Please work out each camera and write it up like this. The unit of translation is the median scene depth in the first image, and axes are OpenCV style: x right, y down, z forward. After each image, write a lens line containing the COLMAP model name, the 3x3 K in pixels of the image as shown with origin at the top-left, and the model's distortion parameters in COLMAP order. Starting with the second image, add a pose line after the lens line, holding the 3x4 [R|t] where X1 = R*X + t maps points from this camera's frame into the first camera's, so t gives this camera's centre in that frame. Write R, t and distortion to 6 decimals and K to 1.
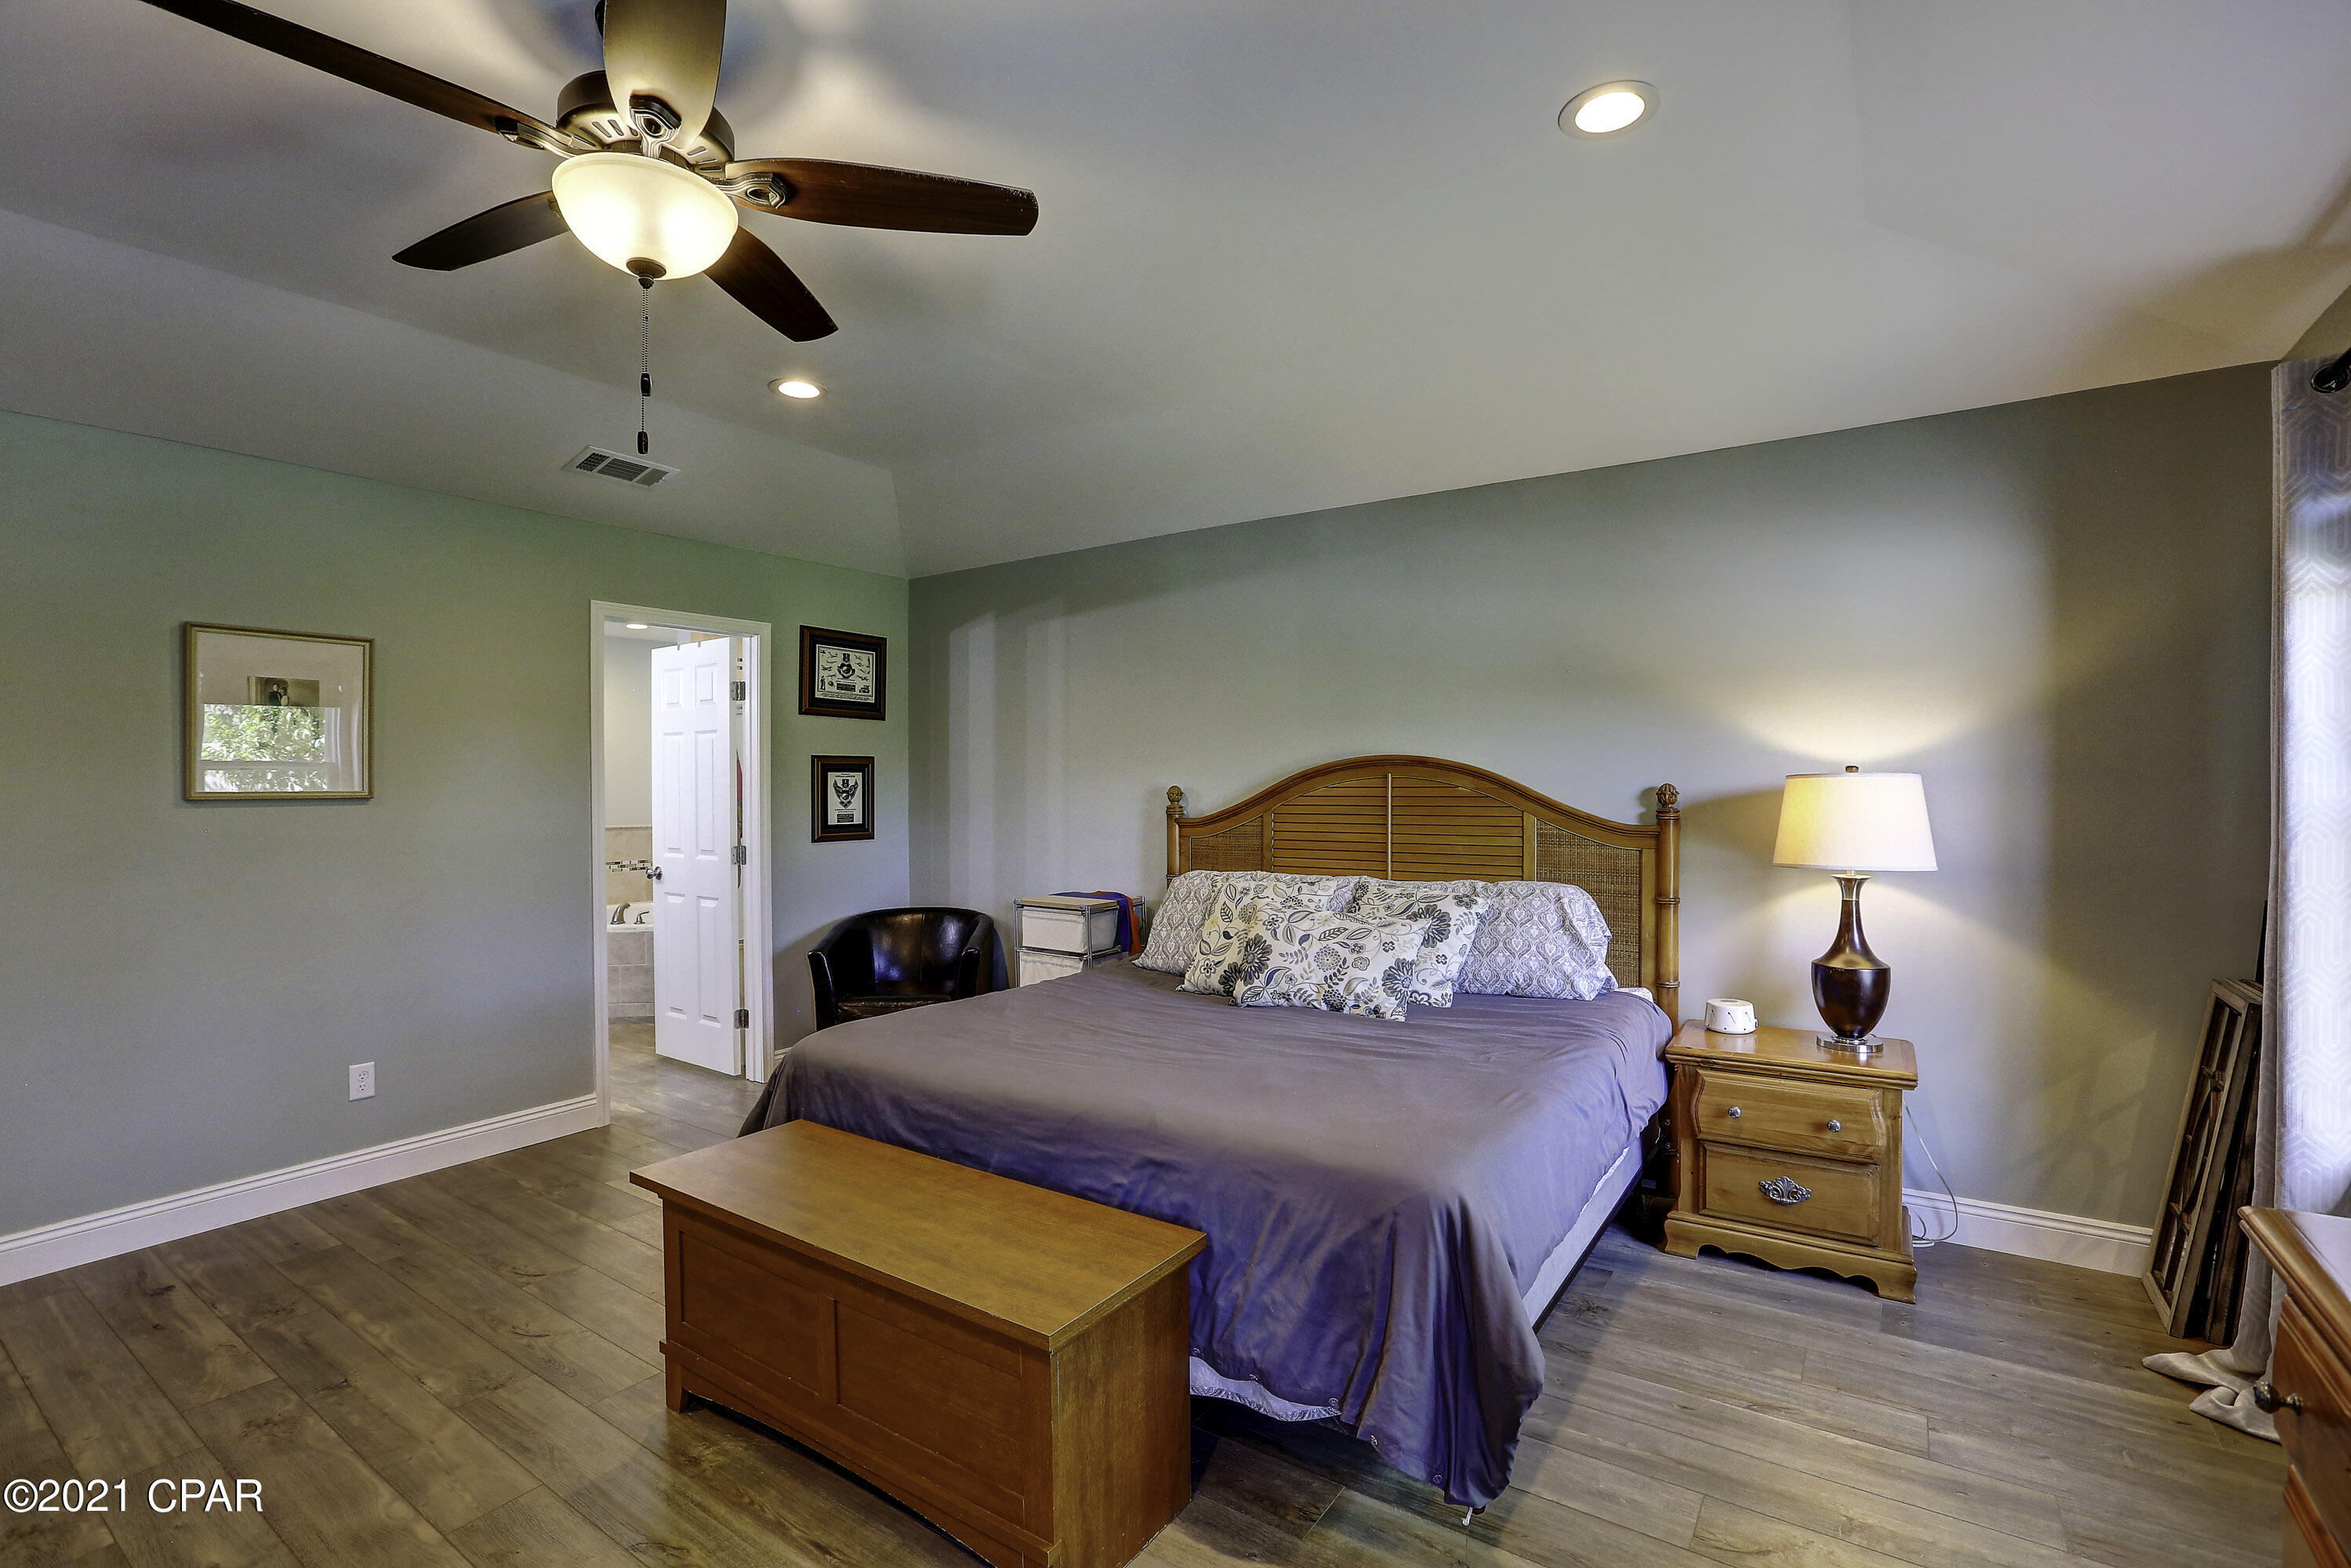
lens RADIAL K [[1076.7, 0, 1168.4], [0, 1076.7, 793.8], [0, 0, 1]] dist [-0.034479, 0.006107]
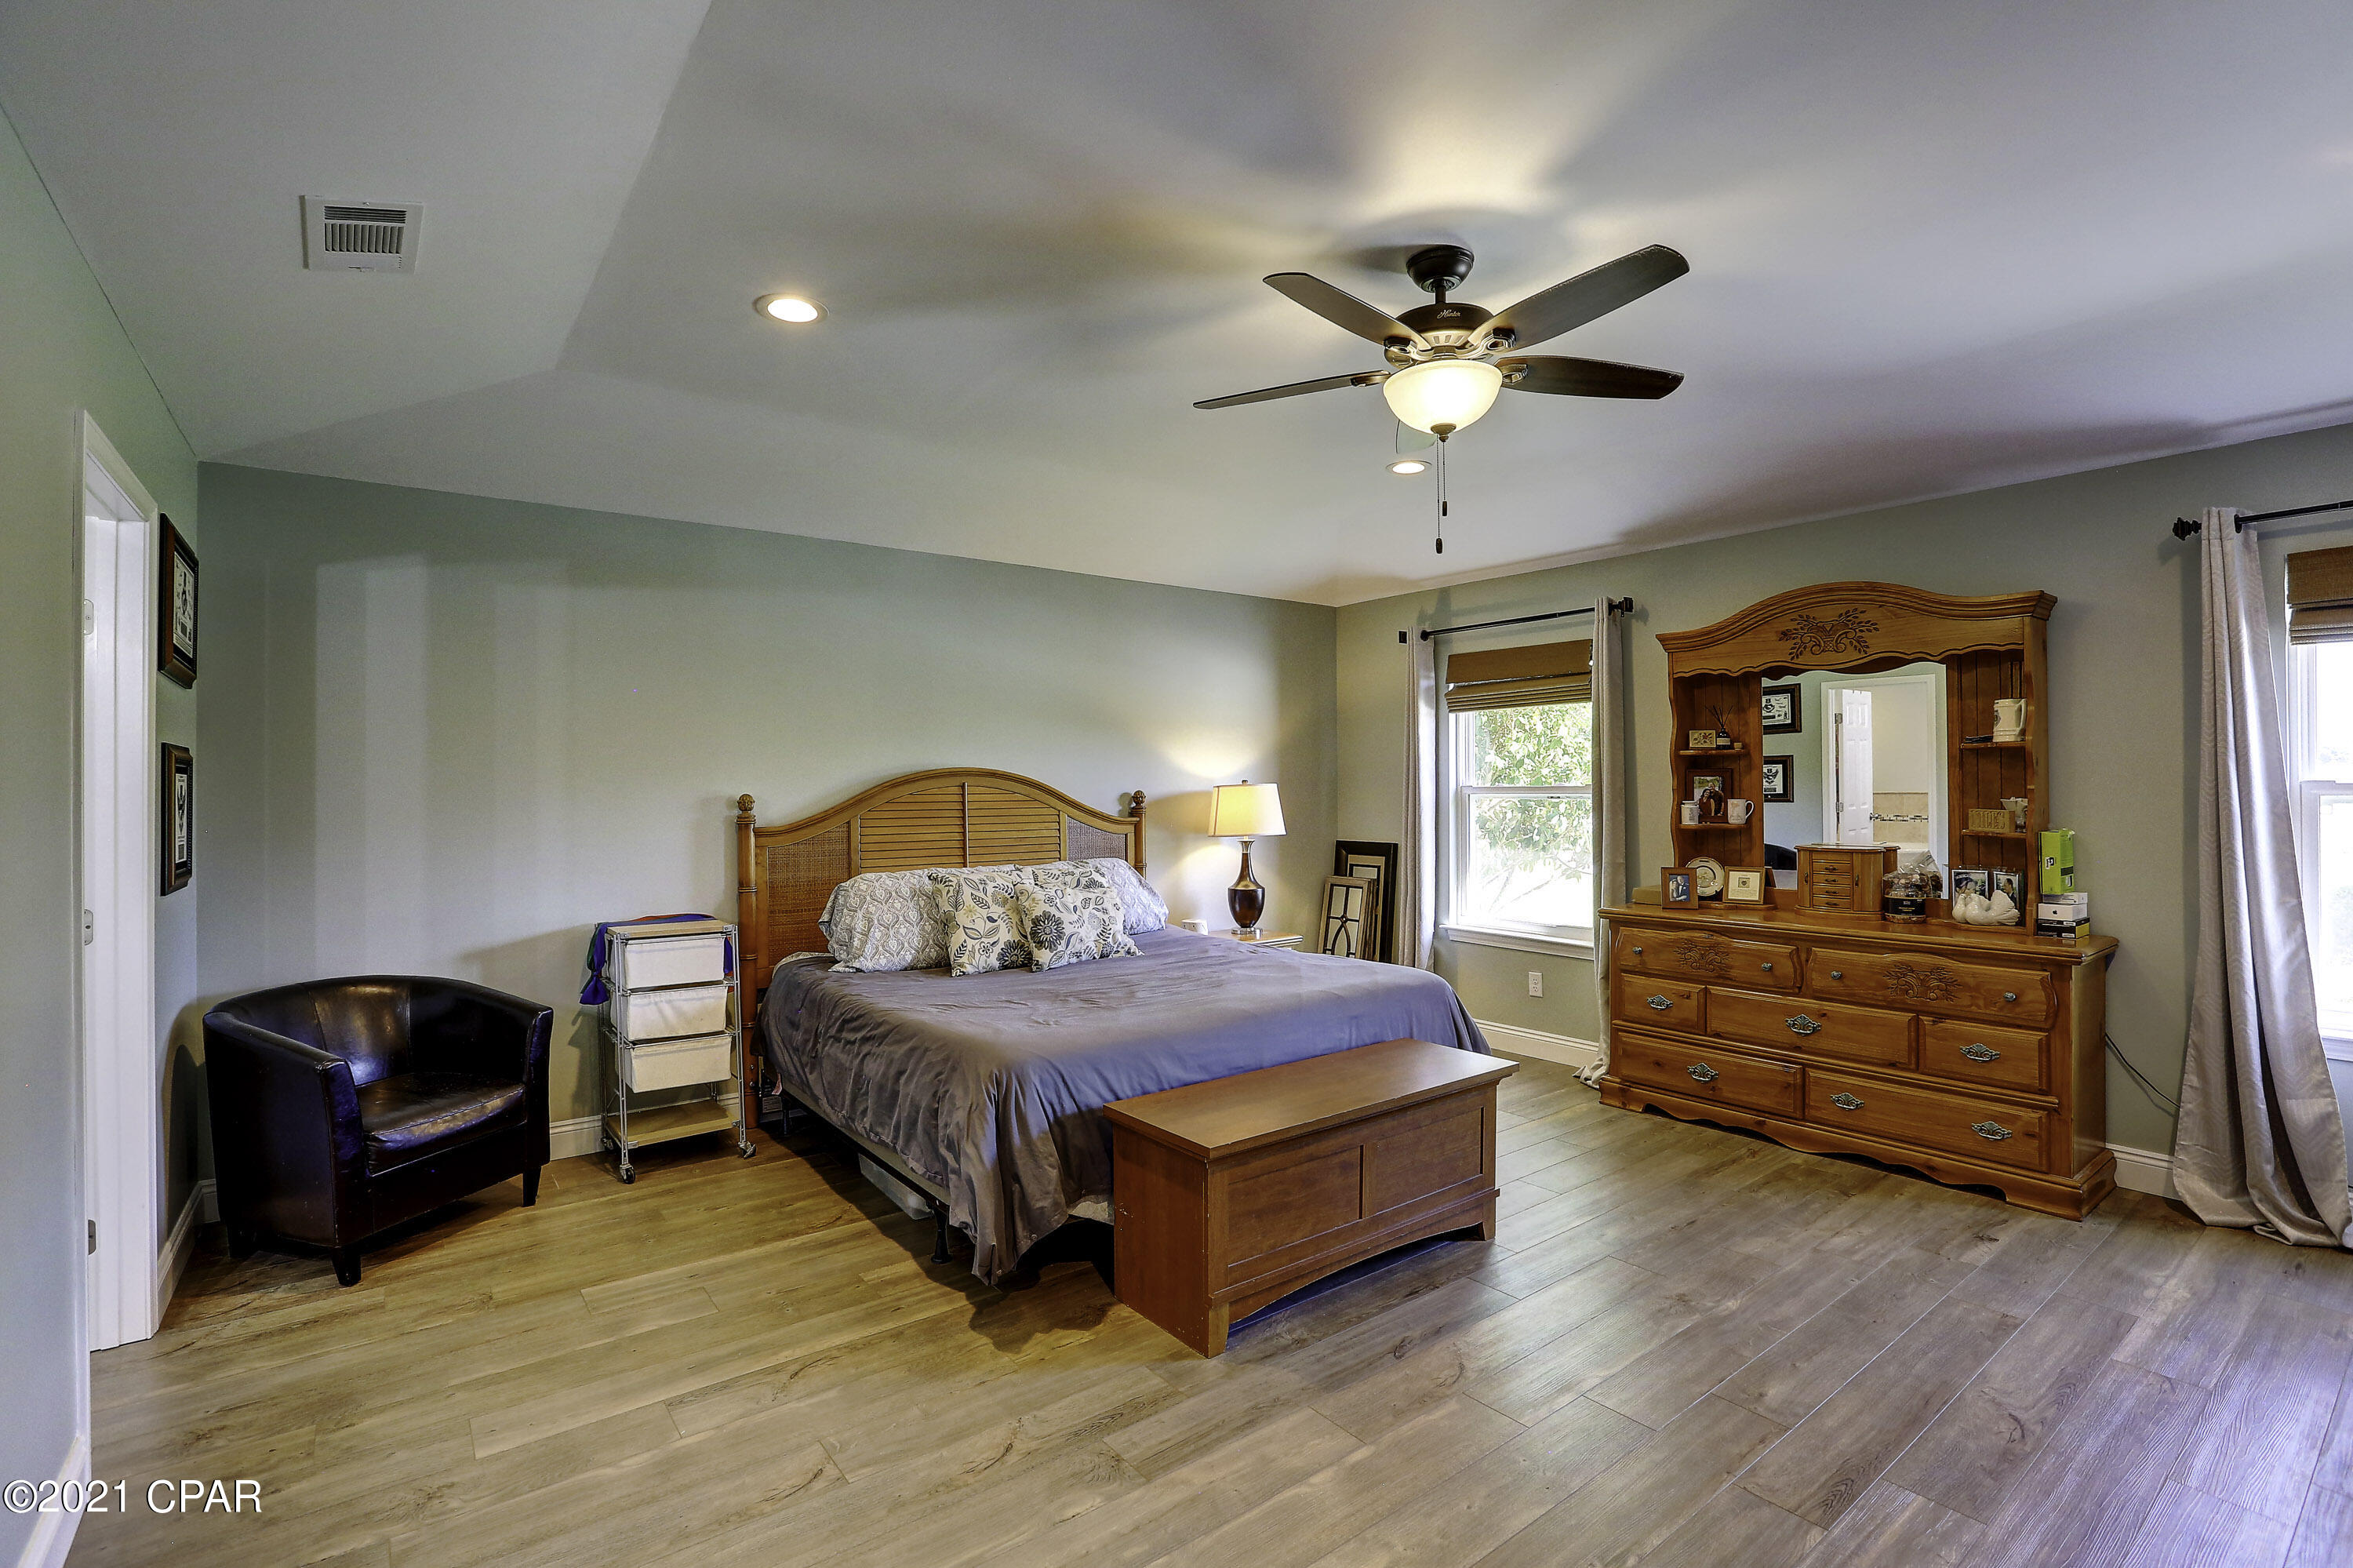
lens RADIAL K [[1077.6, 0, 1175.9], [0, 1077.6, 771.4], [0, 0, 1]] dist [-0.034479, 0.006107]
pose [[0.318318, 0.016007, 0.947849, -1.000310], [0.014604, 0.999656, -0.021786, -0.001545], [-0.947872, 0.020778, 0.317974, 0.435641]]
